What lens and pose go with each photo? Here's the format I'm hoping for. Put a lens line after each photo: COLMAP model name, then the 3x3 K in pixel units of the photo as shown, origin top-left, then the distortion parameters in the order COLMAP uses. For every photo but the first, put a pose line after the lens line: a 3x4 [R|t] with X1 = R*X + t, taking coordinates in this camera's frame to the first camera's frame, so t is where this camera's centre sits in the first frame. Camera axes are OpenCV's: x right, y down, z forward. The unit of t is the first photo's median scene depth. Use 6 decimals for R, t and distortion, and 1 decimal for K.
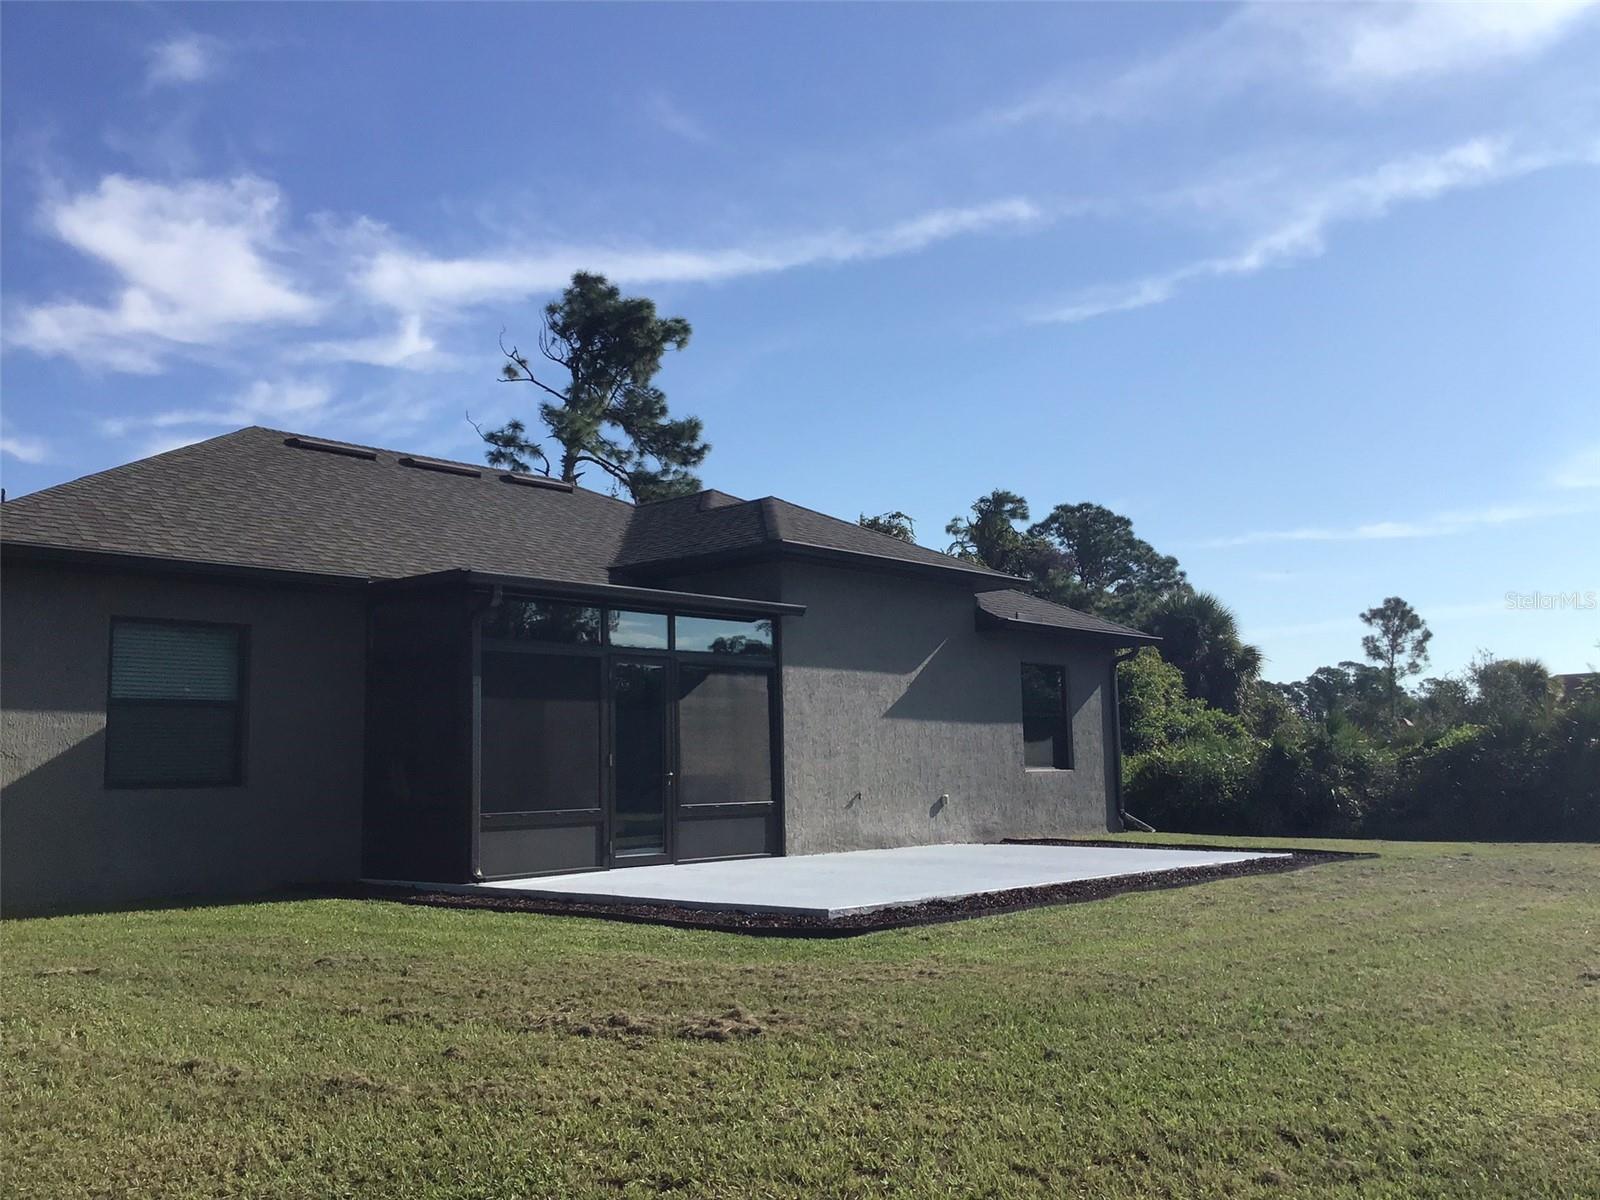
lens RADIAL K [[1484.2, 0, 800.0], [0, 1484.2, 600.0], [0, 0, 1]] dist [0.104438, -0.247177]
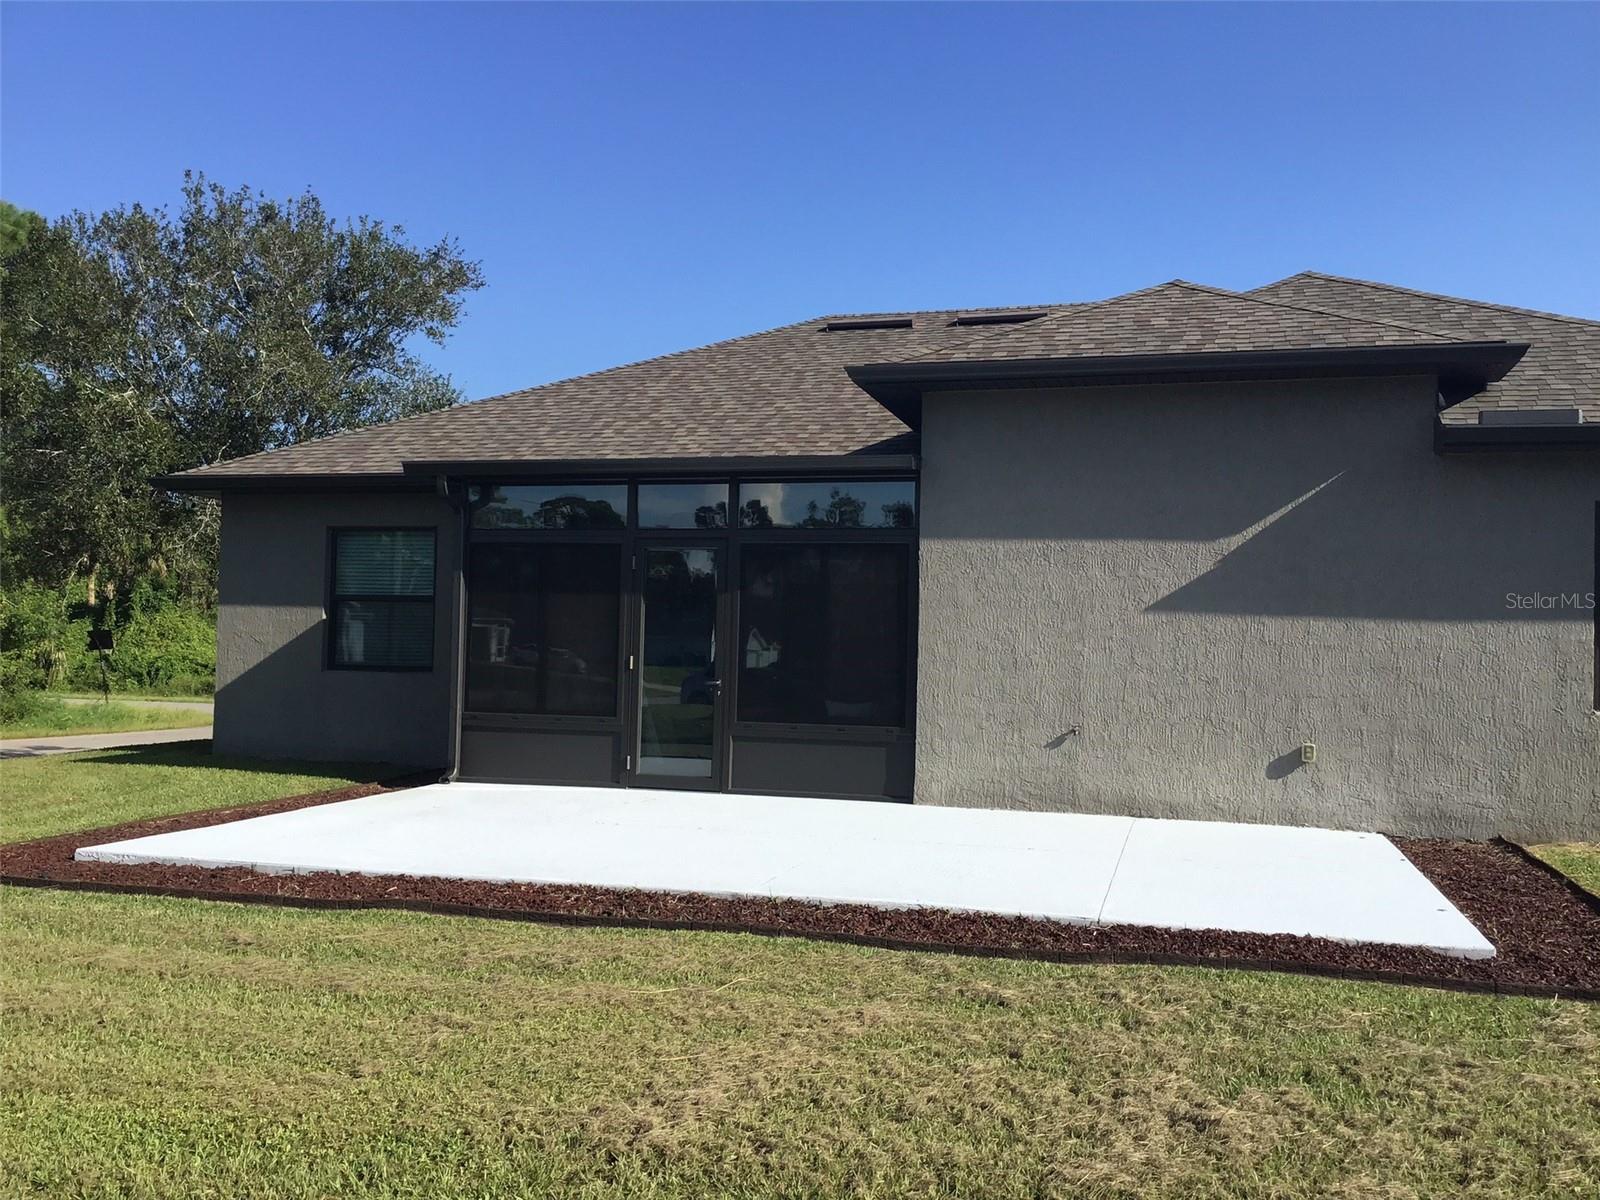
lens RADIAL K [[1461.8, 0, 800.0], [0, 1461.8, 600.0], [0, 0, 1]] dist [0.114085, -0.238211]
pose [[0.431859, -0.001817, -0.901939, 0.562368], [0.075859, 0.996528, 0.034314, 0.041922], [0.898746, -0.083239, 0.430497, 0.605055]]
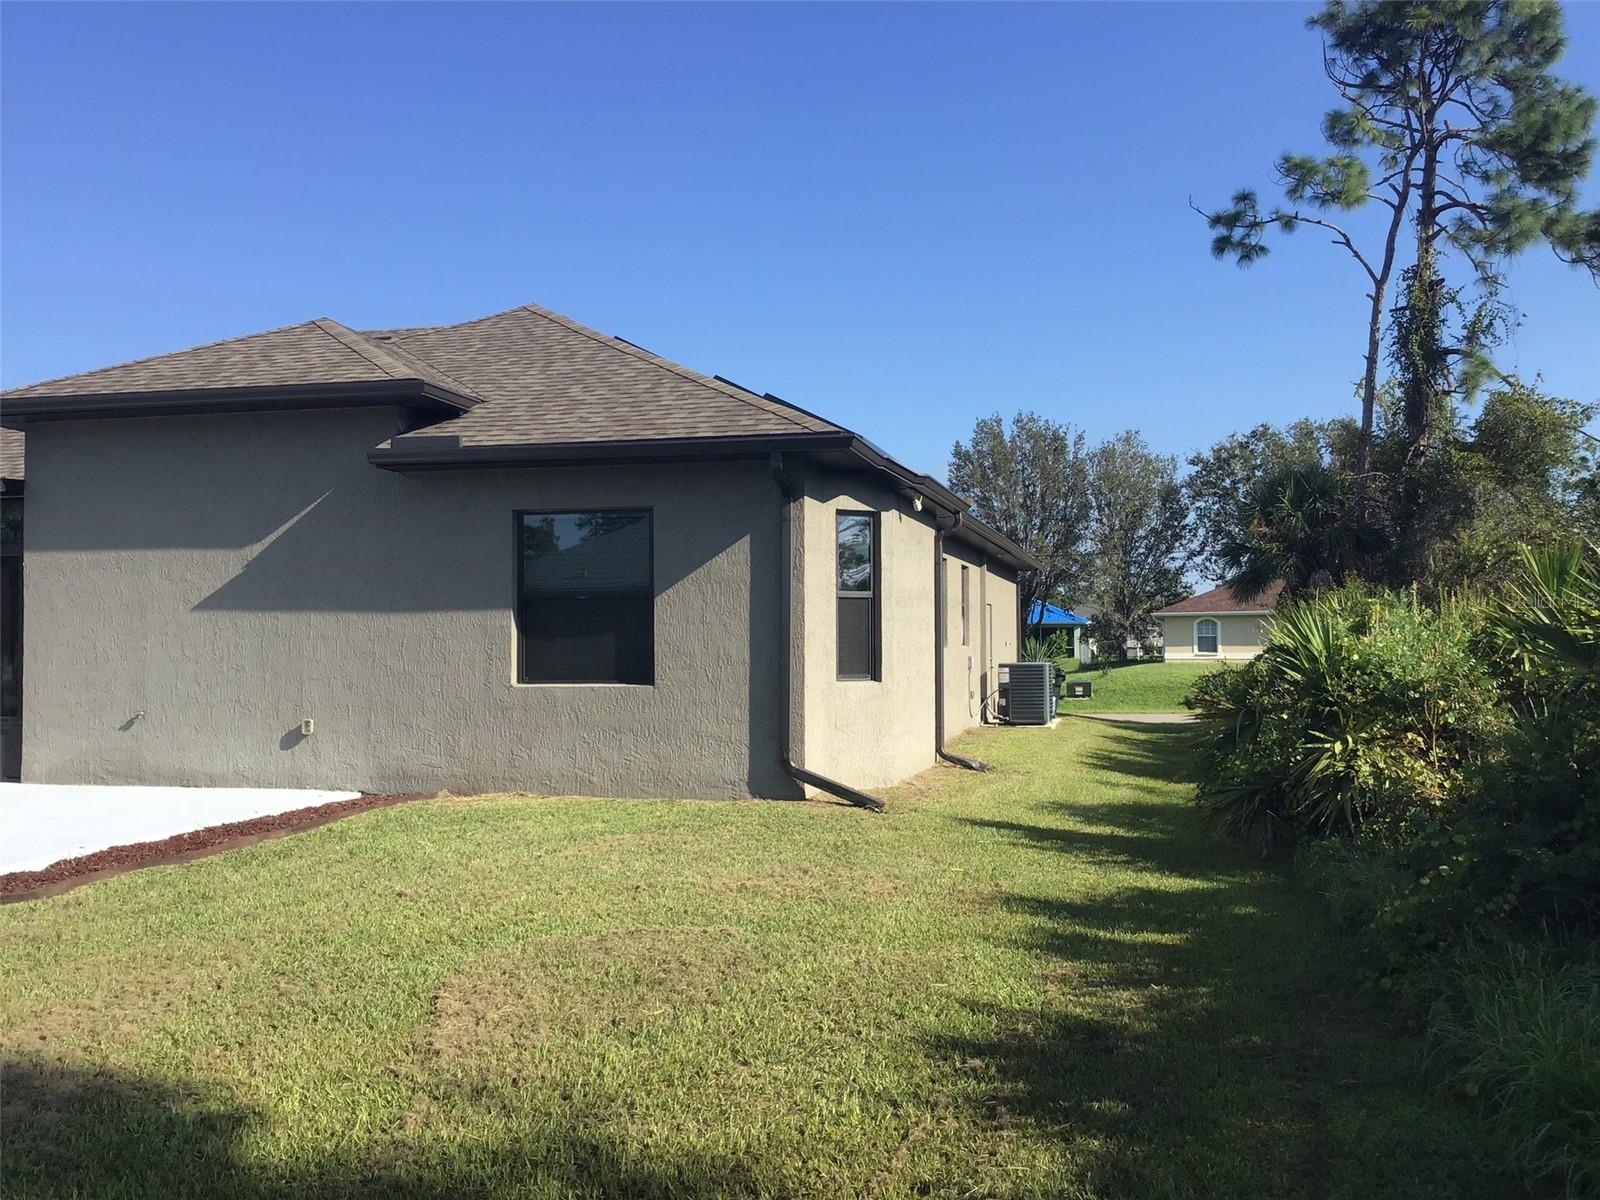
lens RADIAL K [[1484.2, 0, 800.0], [0, 1484.2, 600.0], [0, 0, 1]] dist [0.104438, -0.247177]
pose [[0.472891, -0.004740, -0.881108, 0.860680], [0.101216, 0.993658, 0.048977, 0.068670], [0.875288, -0.112343, 0.470371, 0.924554]]
